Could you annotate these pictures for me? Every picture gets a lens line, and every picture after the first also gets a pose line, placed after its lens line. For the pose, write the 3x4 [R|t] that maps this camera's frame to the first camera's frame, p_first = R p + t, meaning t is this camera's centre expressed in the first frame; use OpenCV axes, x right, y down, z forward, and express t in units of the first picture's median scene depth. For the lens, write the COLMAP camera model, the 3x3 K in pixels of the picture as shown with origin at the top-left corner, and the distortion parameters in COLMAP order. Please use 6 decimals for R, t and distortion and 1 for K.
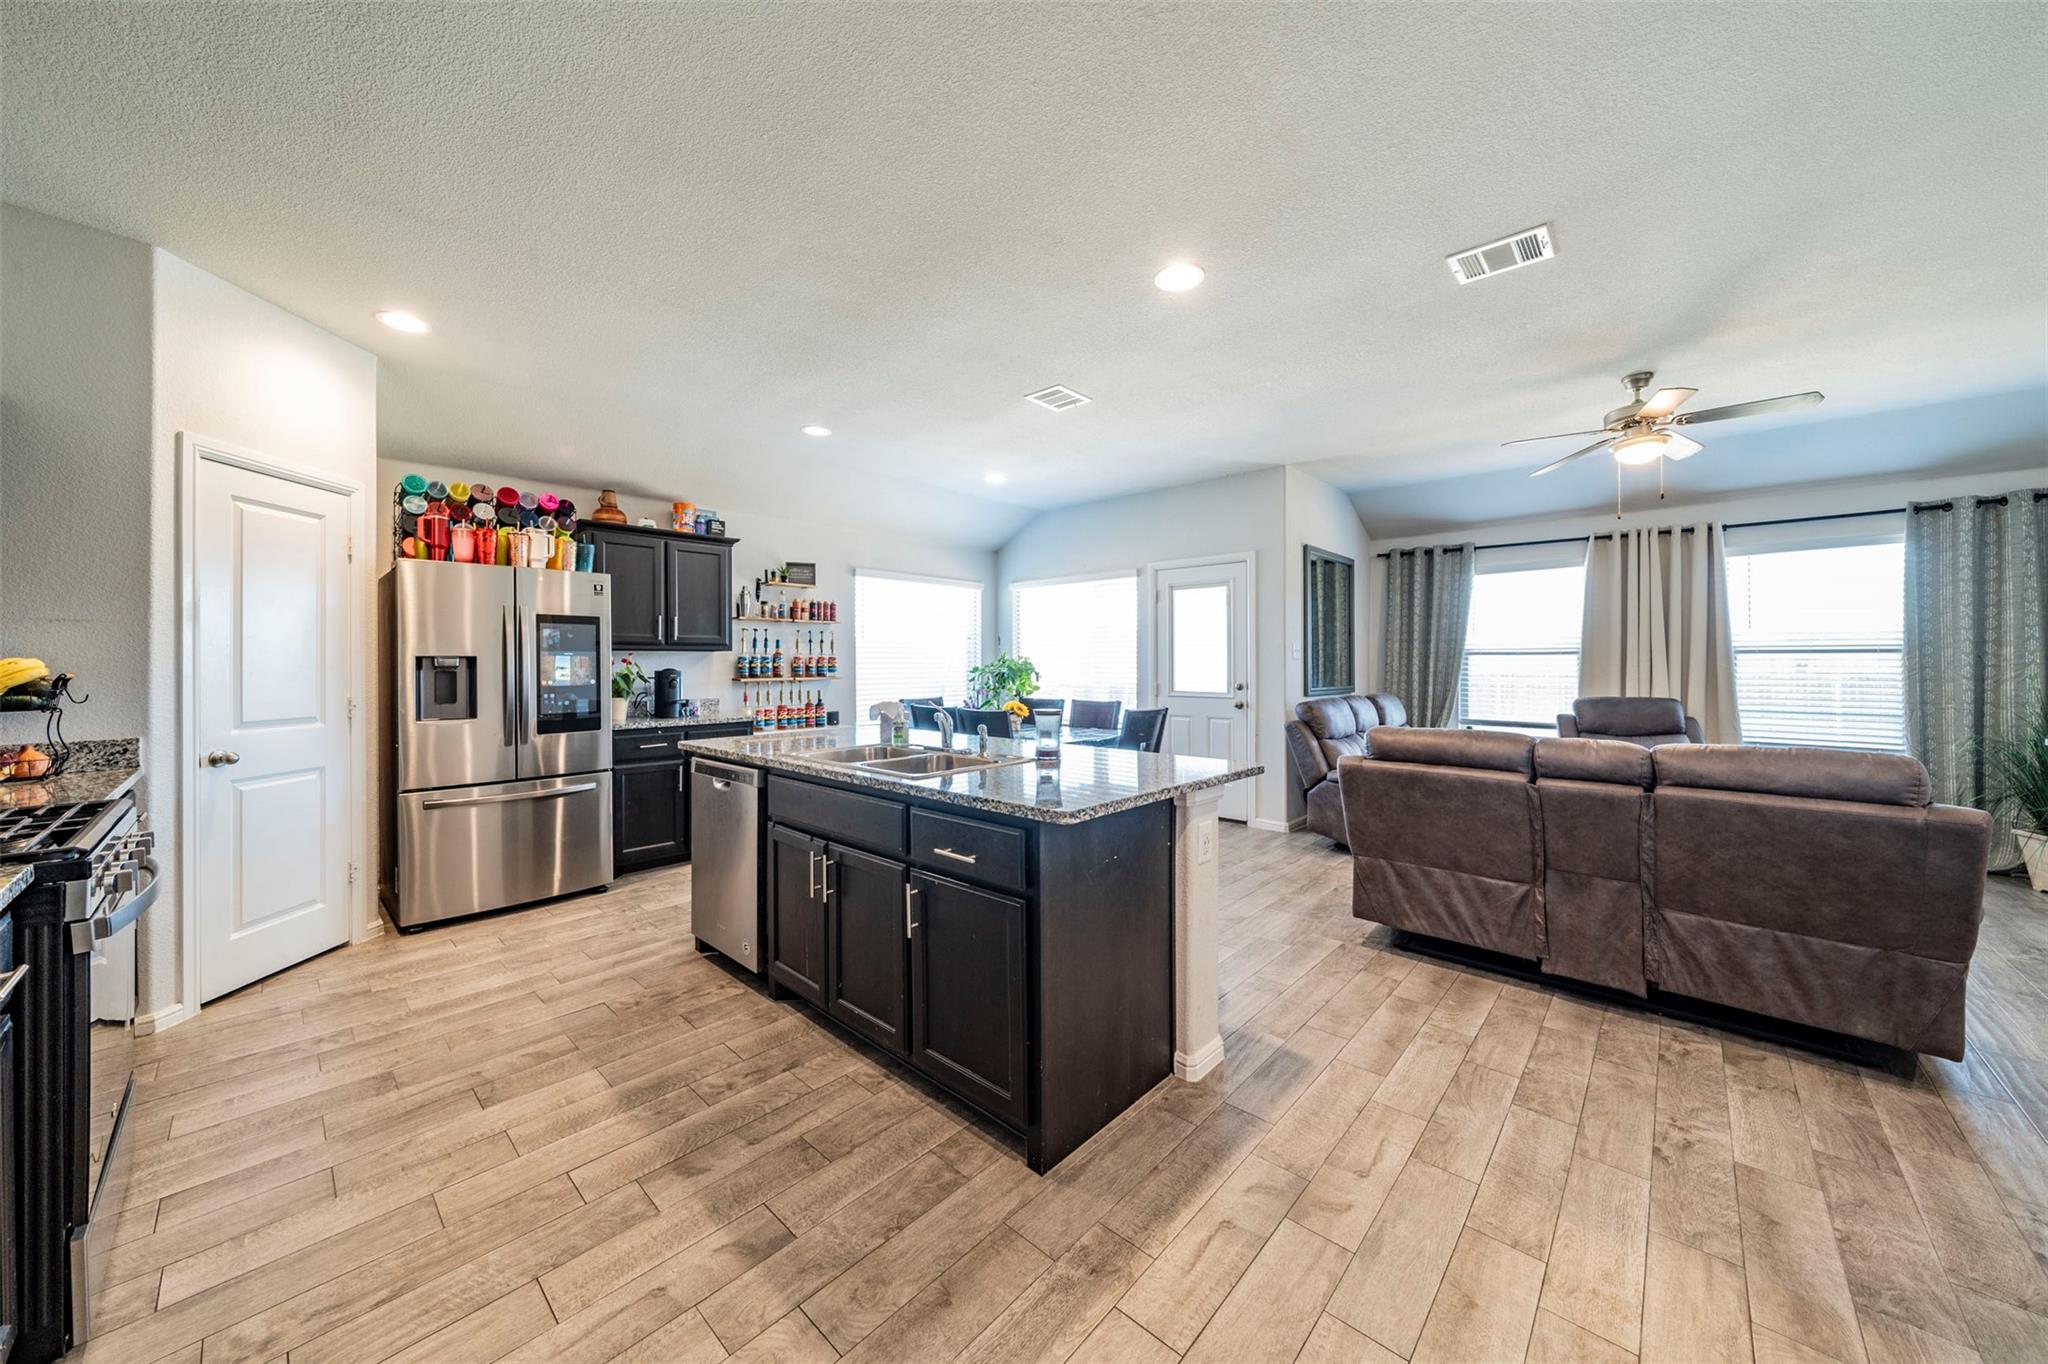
lens RADIAL K [[709.8, 0, 1018.4], [0, 709.8, 664.5], [0, 0, 1]] dist [-0.002318, -0.000492]
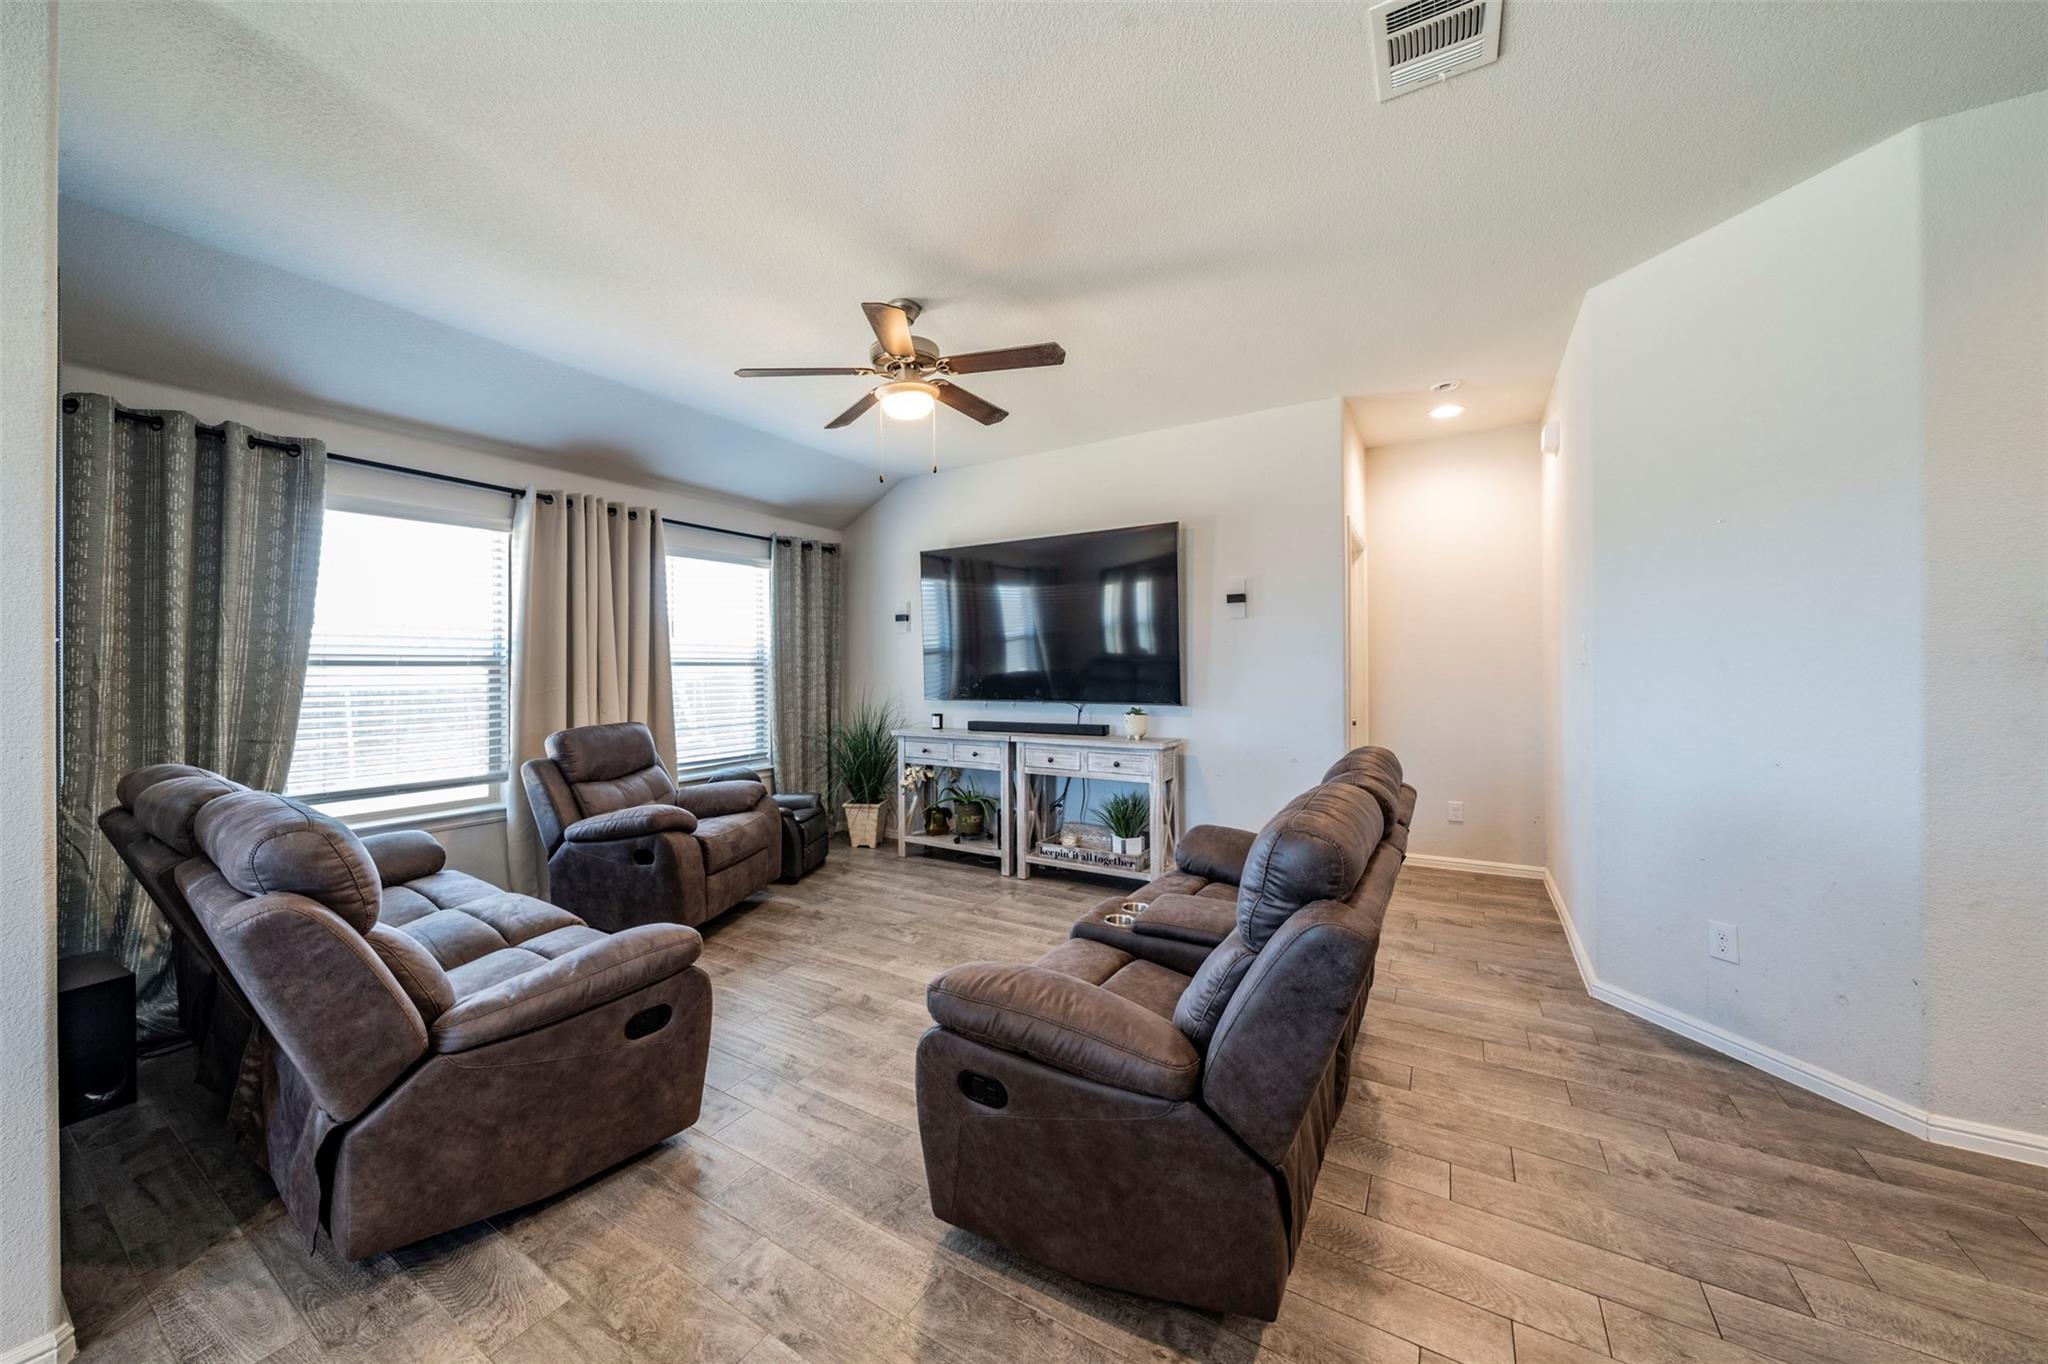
lens RADIAL K [[709.8, 0, 989.3], [0, 709.8, 658.4], [0, 0, 1]] dist [-0.002318, -0.000492]
pose [[-0.190708, 0.018092, 0.981480, 0.066794], [0.015596, 0.999760, -0.015399, -0.004575], [-0.981523, 0.012370, -0.190945, 0.720158]]
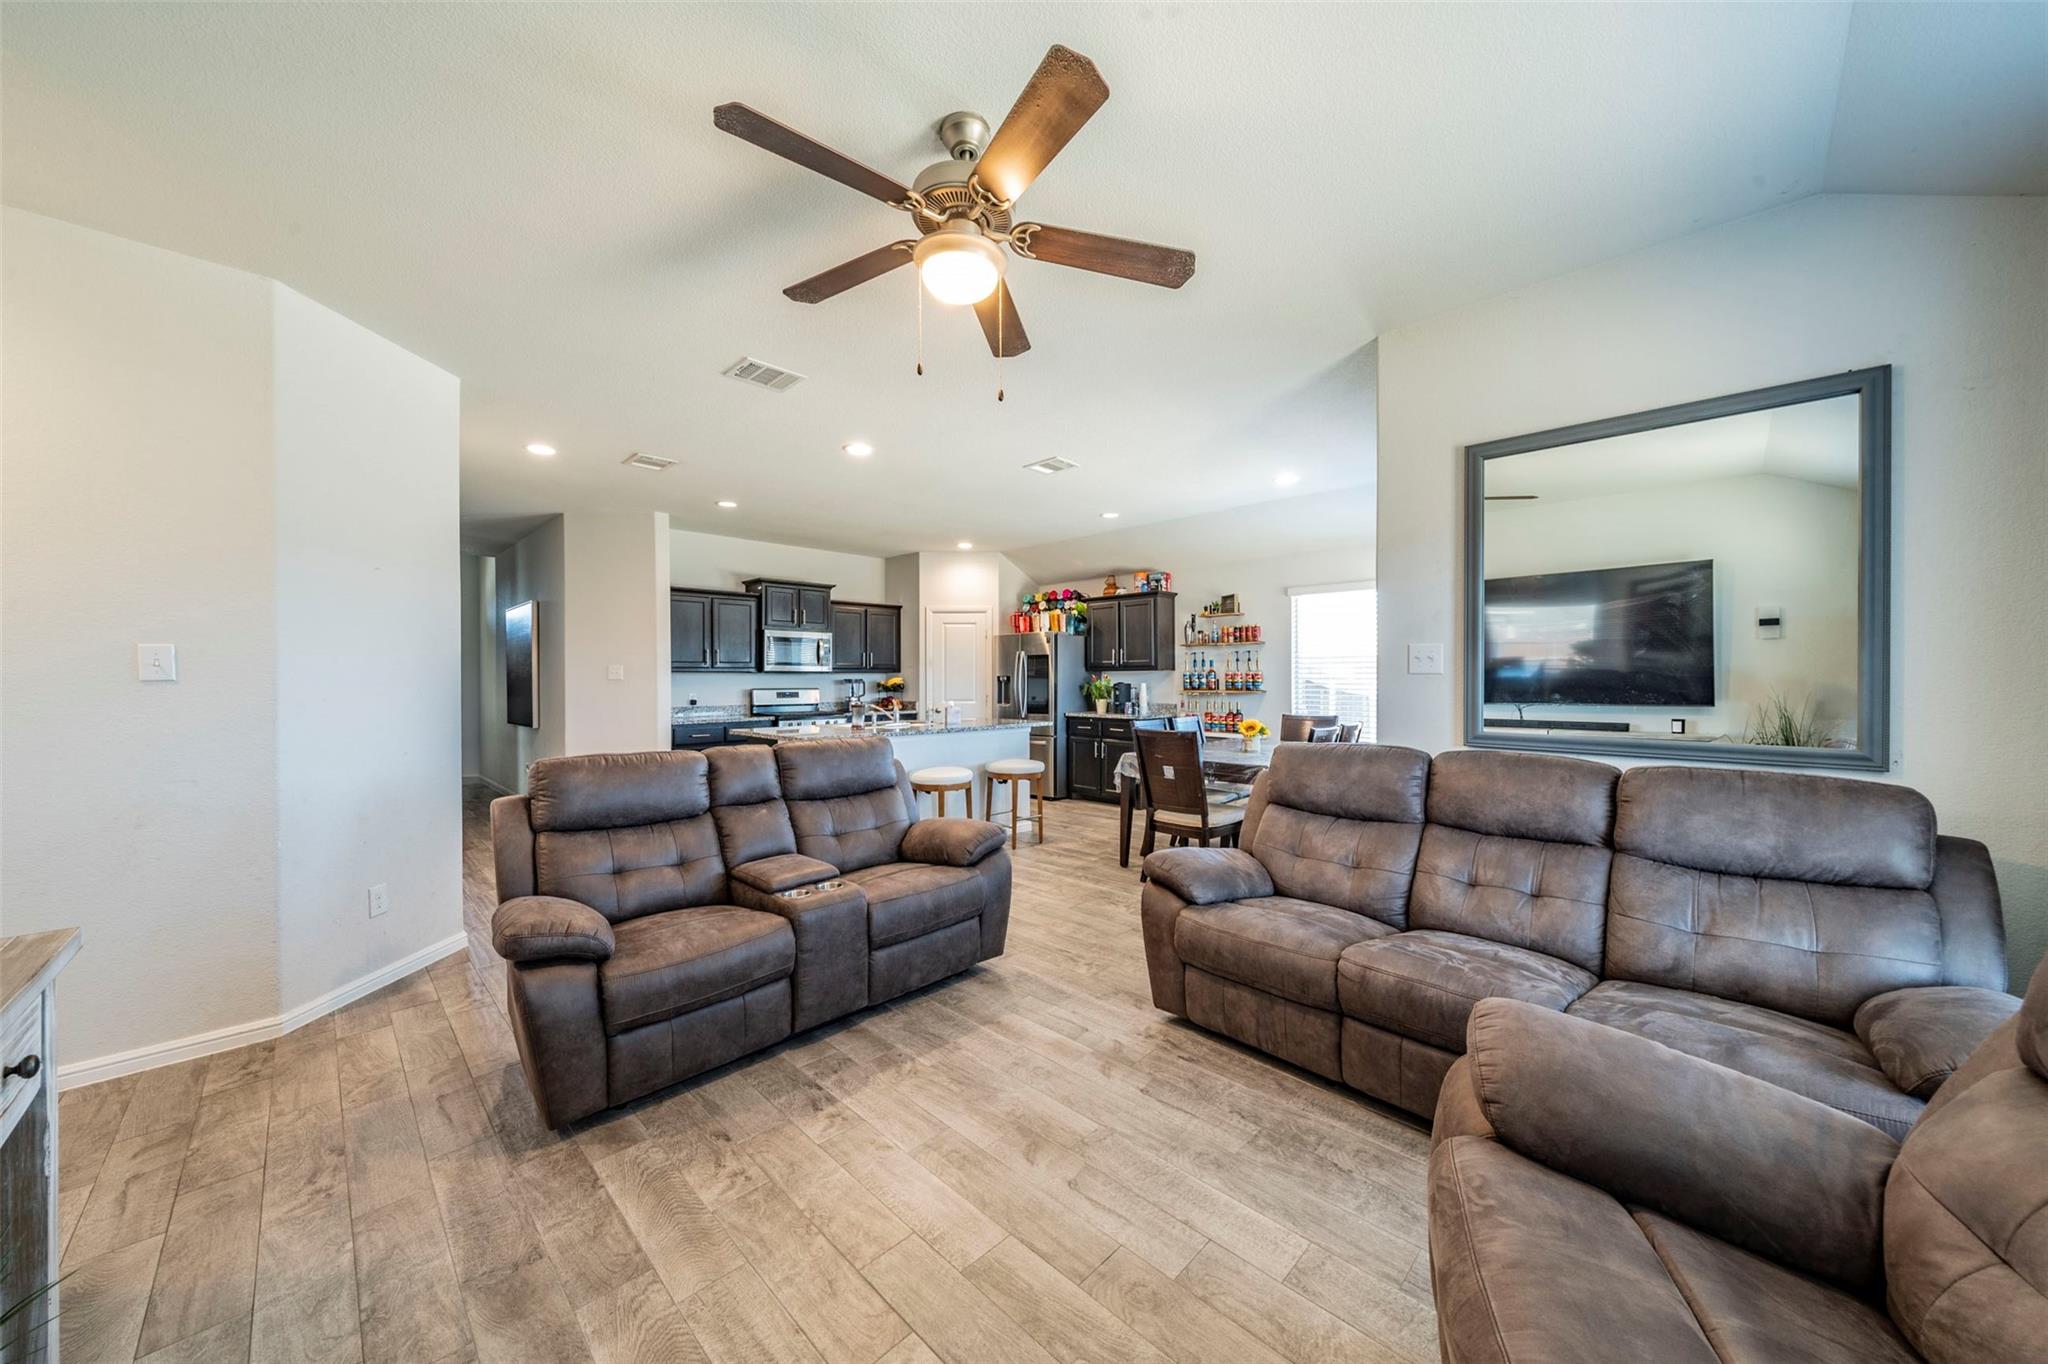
lens RADIAL K [[709.8, 0, 1016.0], [0, 709.8, 682.6], [0, 0, 1]] dist [-0.002318, -0.000492]
pose [[-0.025774, 0.010417, -0.999614, 0.959451], [0.000270, 0.999946, 0.010413, -0.009123], [0.999668, -0.000002, -0.025776, 0.714823]]
